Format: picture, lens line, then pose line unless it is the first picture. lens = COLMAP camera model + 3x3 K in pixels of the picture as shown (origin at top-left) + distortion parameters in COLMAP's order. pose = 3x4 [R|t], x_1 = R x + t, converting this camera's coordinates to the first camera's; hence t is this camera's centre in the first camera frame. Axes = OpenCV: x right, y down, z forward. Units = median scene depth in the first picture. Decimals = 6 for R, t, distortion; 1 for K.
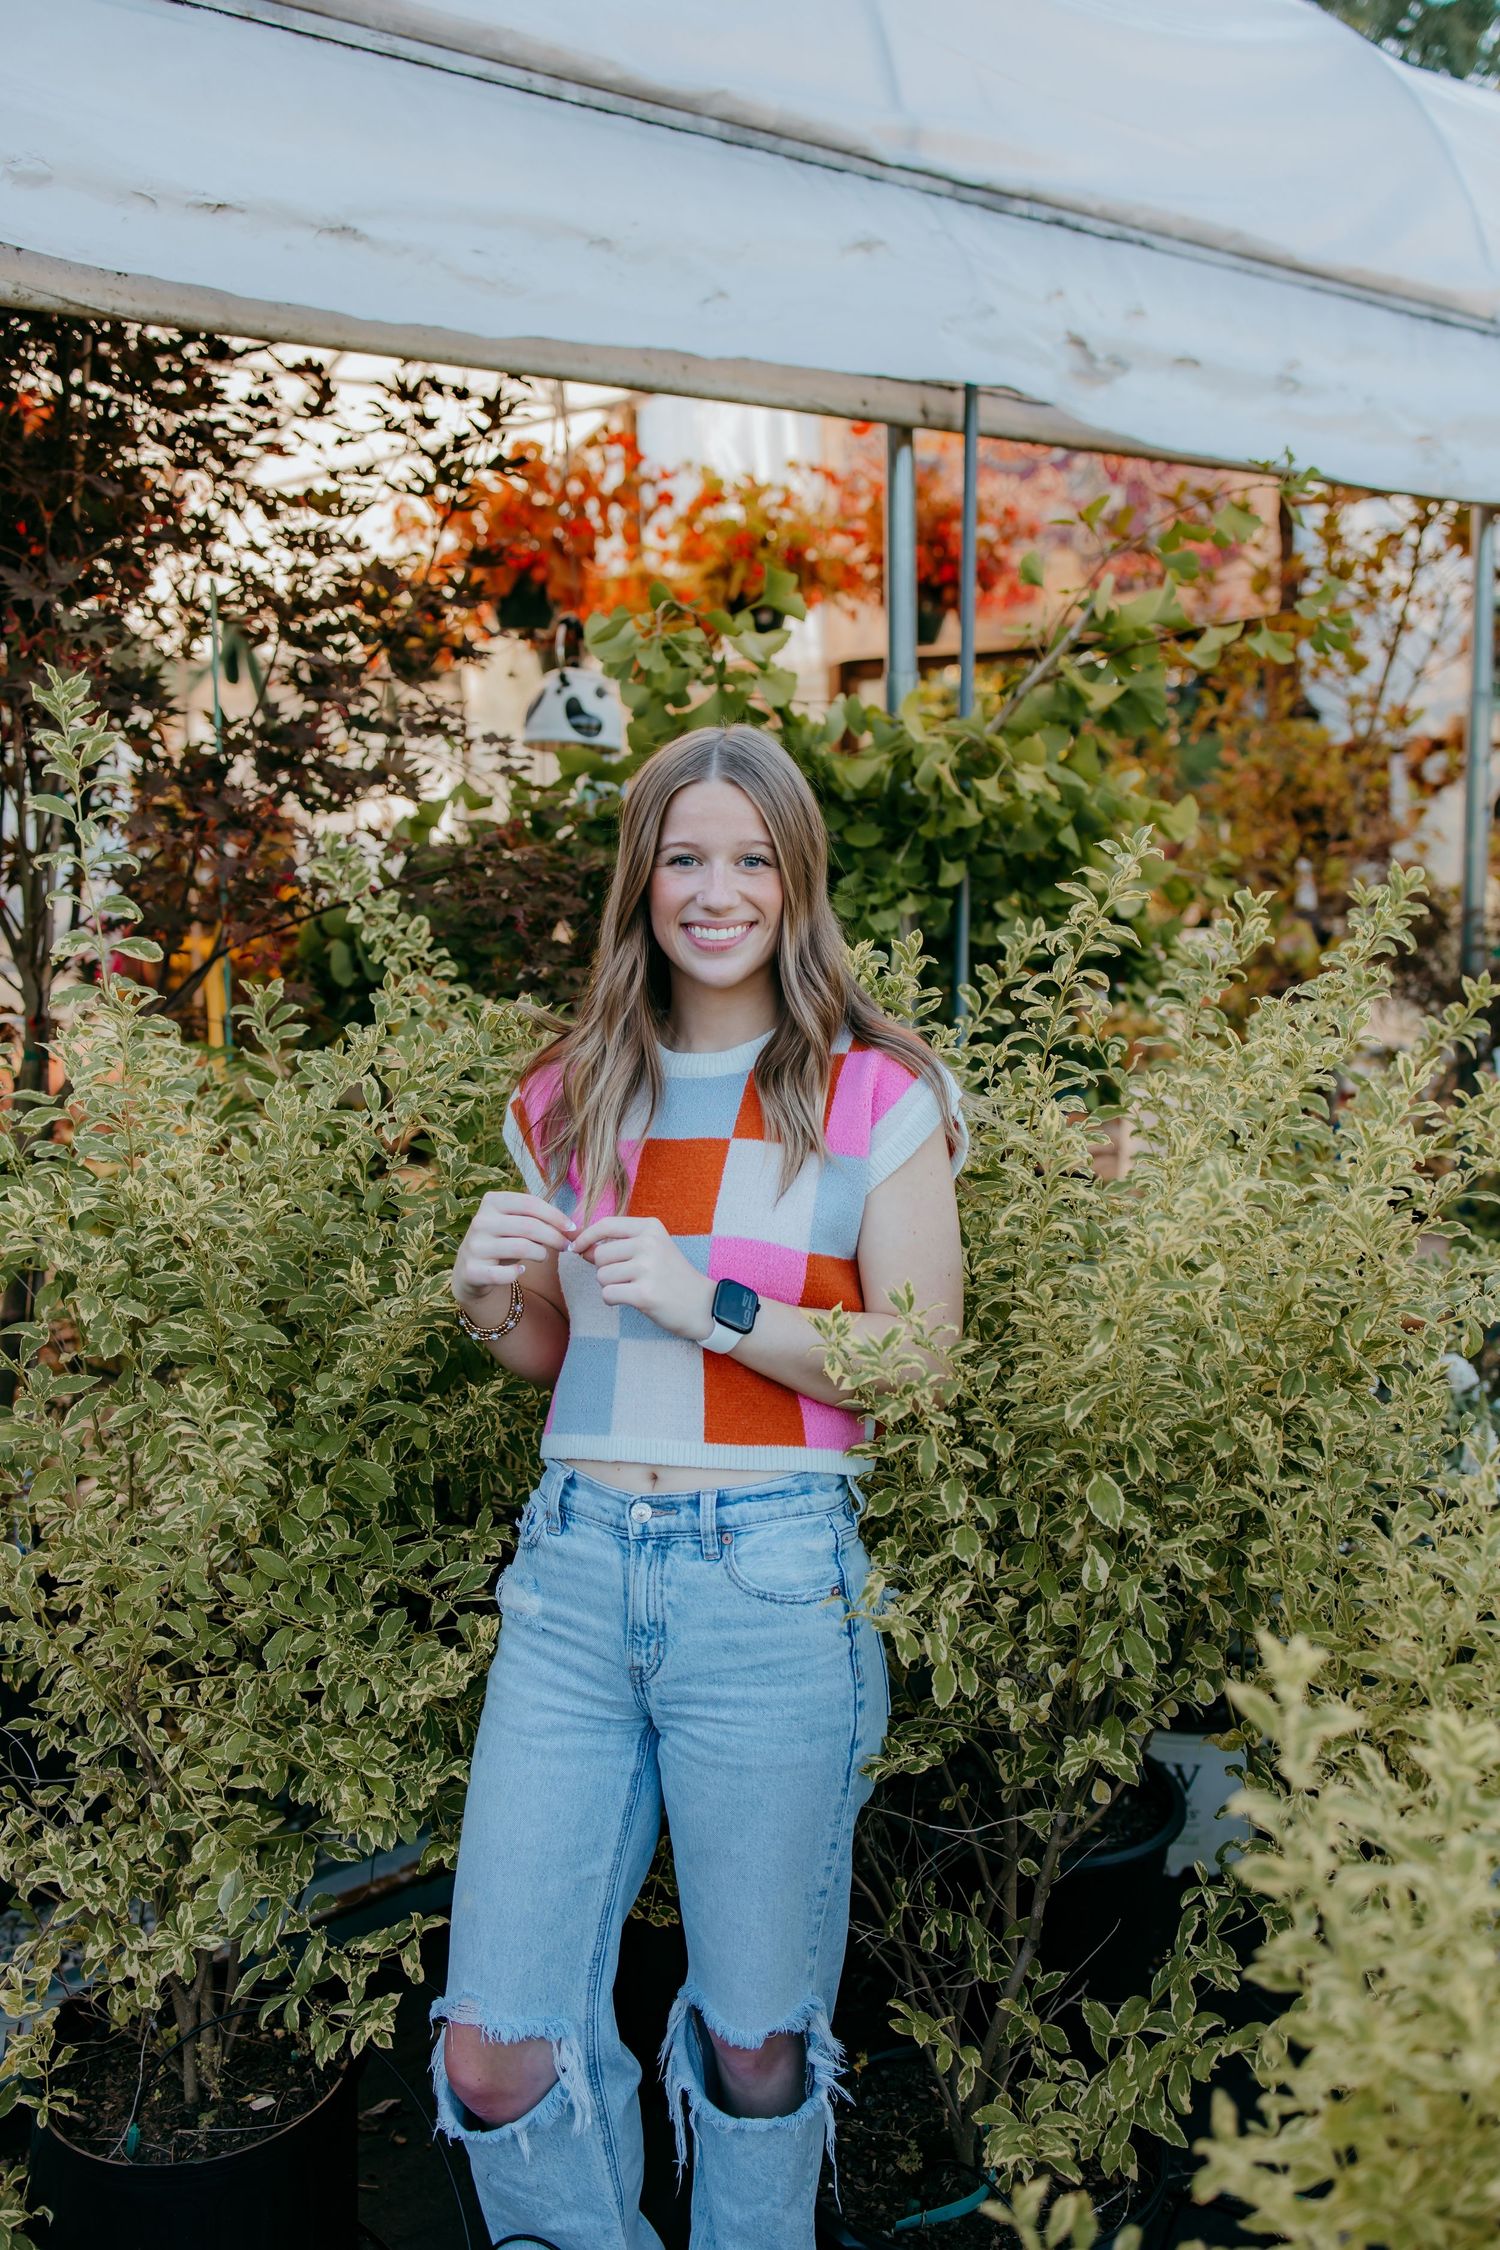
lens RADIAL K [[2256.5, 0, 750.0], [0, 2256.5, 1125.0], [0, 0, 1]] dist [-0.014077, 0.048877]
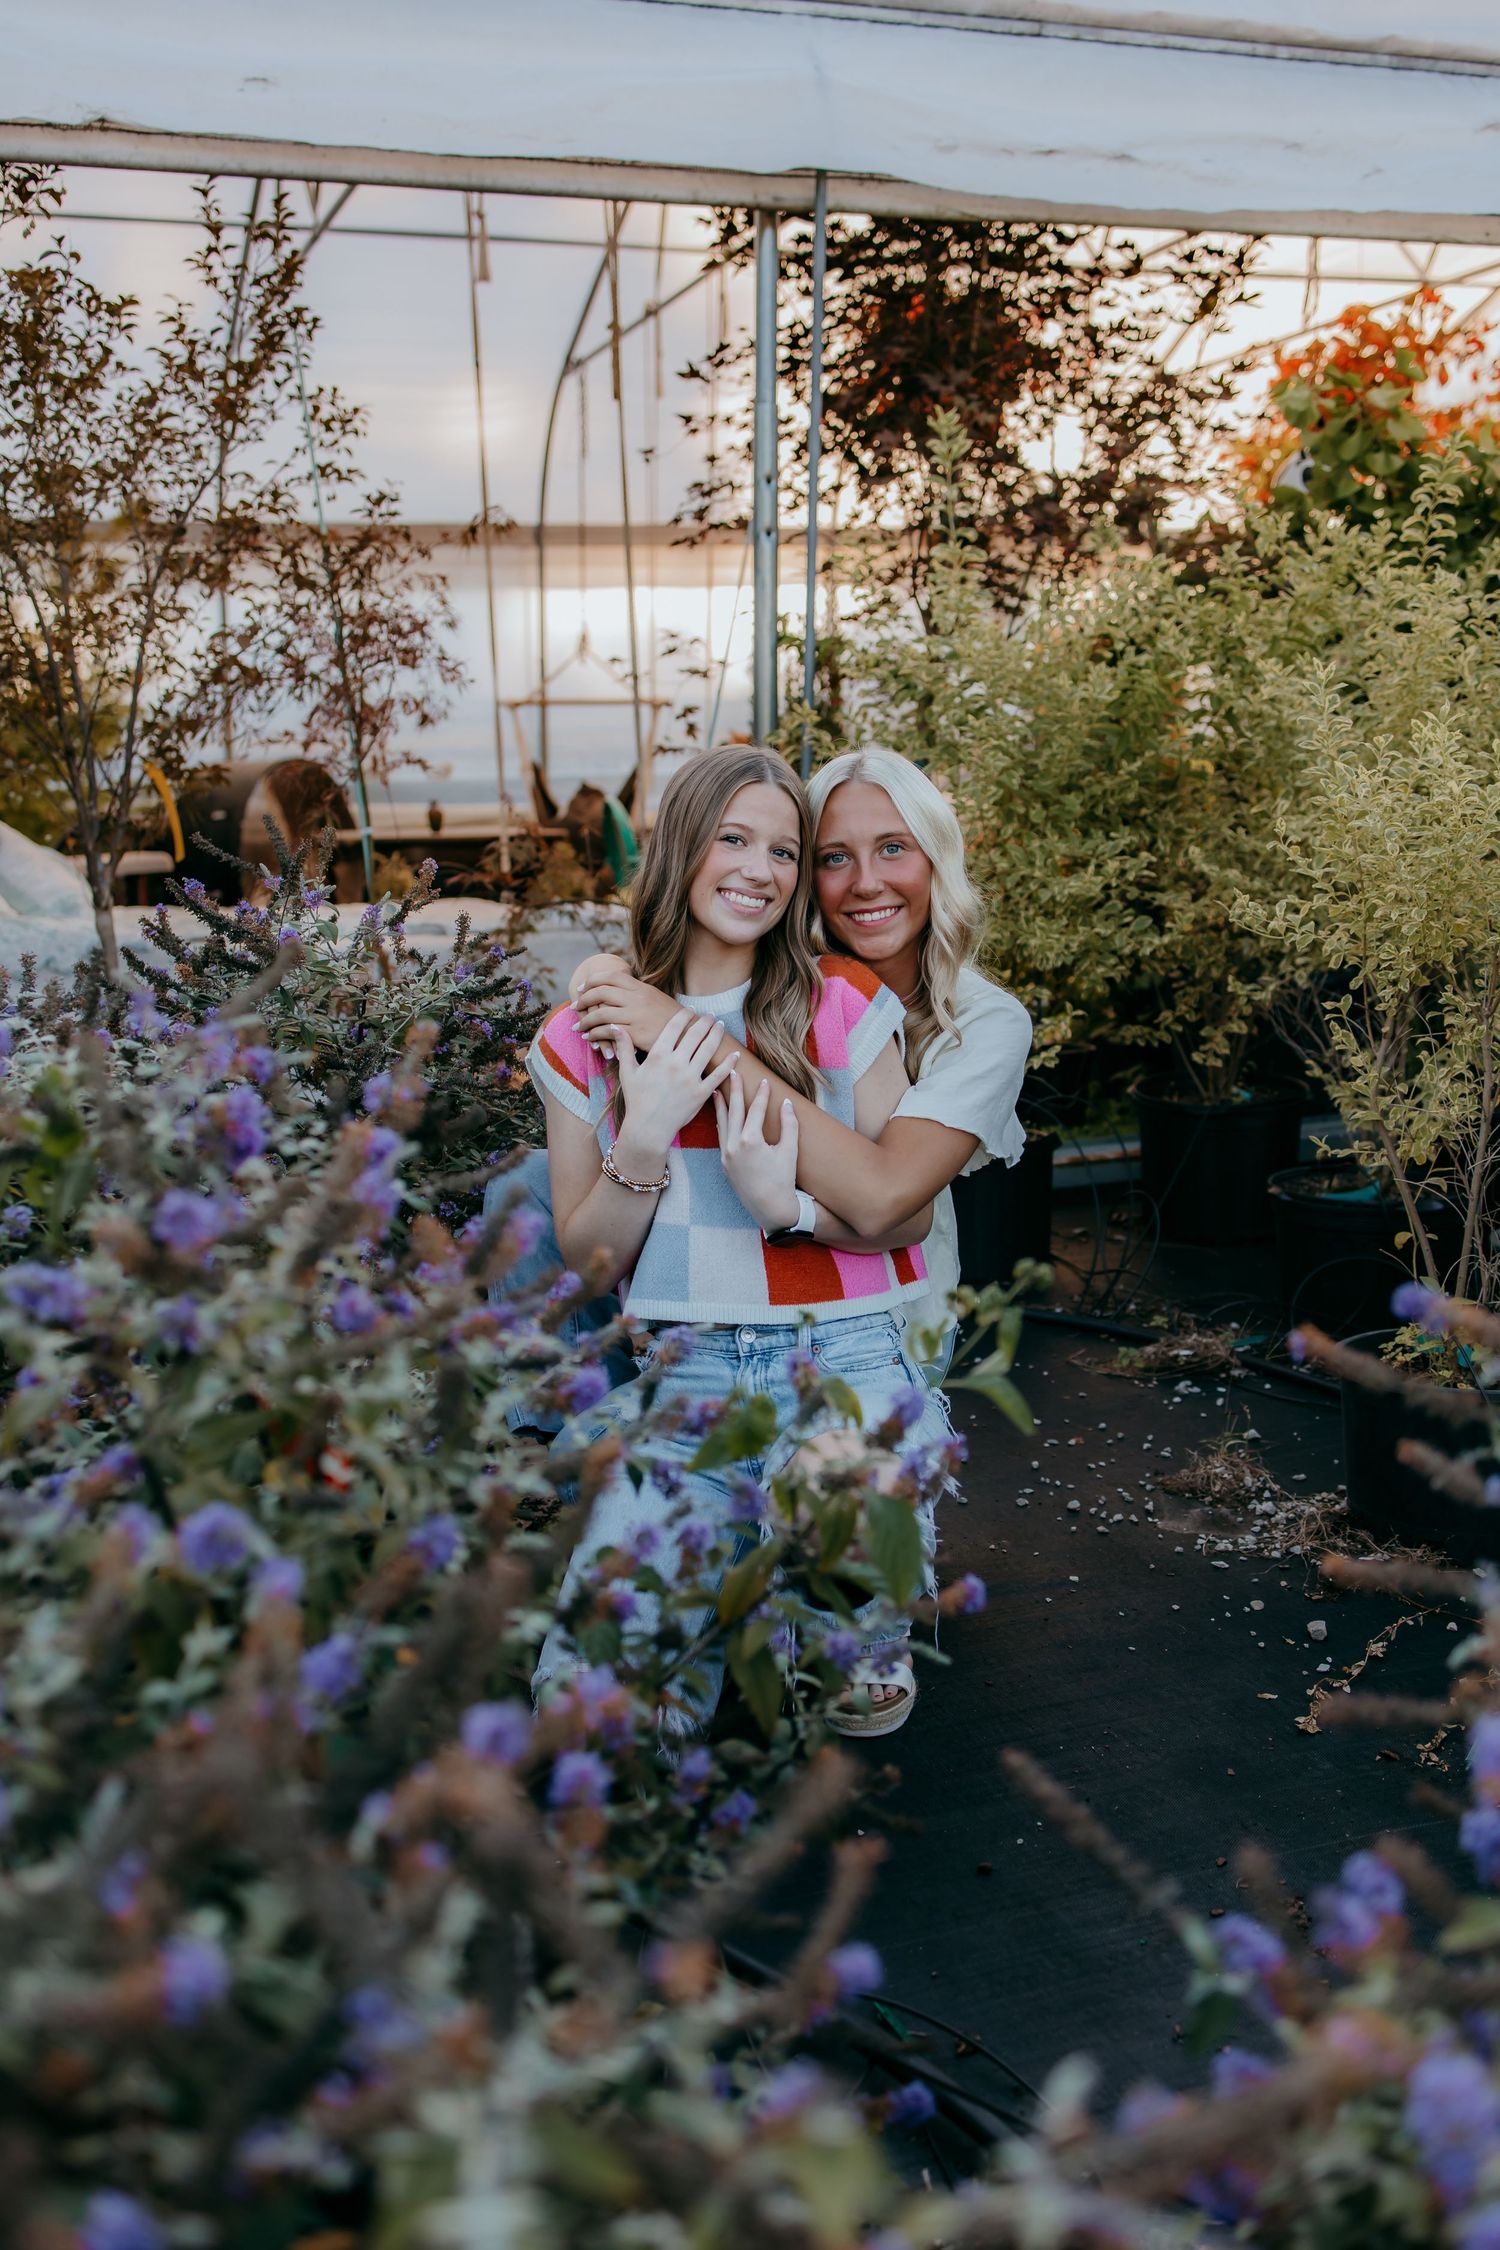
lens RADIAL K [[2256.5, 0, 750.0], [0, 2256.5, 1125.0], [0, 0, 1]] dist [-0.014077, 0.048877]
pose [[0.912739, 0.063982, -0.403502, 0.253094], [-0.052596, 0.997844, 0.039251, 0.241299], [0.405143, -0.014604, 0.914136, -0.585877]]
